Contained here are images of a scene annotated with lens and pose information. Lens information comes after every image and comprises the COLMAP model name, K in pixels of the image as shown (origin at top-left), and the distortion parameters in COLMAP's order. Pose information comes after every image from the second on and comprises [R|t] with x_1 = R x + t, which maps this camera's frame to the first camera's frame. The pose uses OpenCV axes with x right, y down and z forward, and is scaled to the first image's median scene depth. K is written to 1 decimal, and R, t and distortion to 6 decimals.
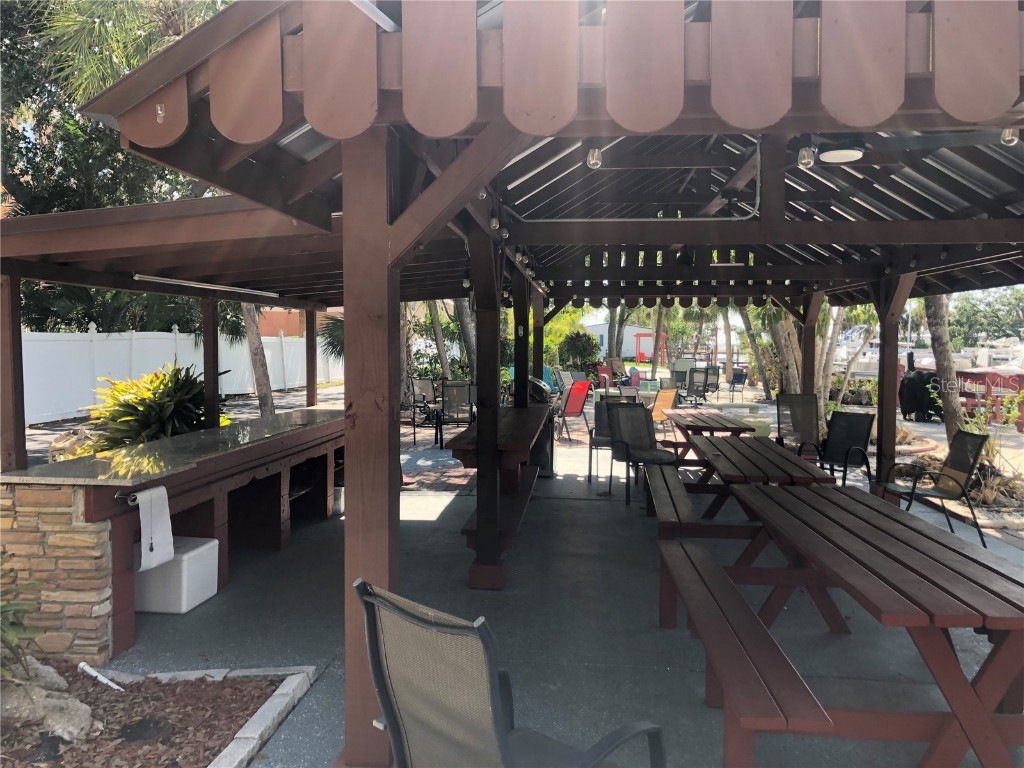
lens RADIAL K [[840.1, 0, 512.1], [0, 840.1, 382.7], [0, 0, 1]] dist [0.012202, 0.004597]
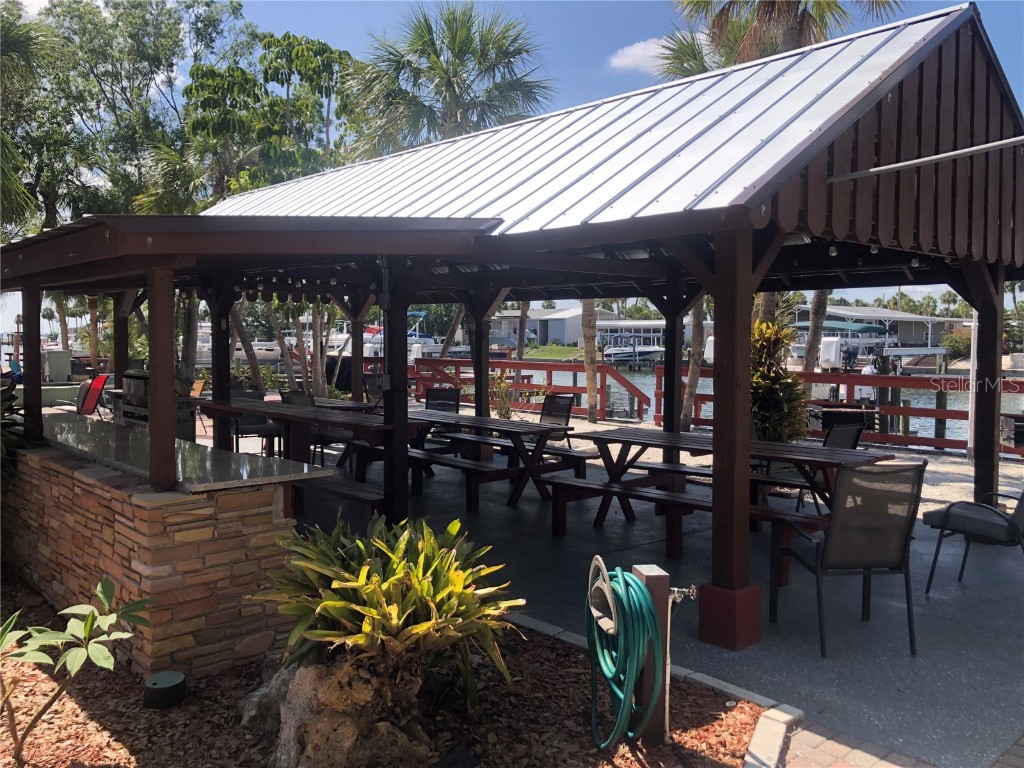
lens RADIAL K [[840.1, 0, 511.7], [0, 840.1, 383.3], [0, 0, 1]] dist [0.012202, 0.004597]
pose [[0.681287, -0.044626, 0.730655, -1.052117], [0.034269, 0.998990, 0.029062, -0.017636], [-0.731214, 0.005239, 0.682128, 0.104136]]
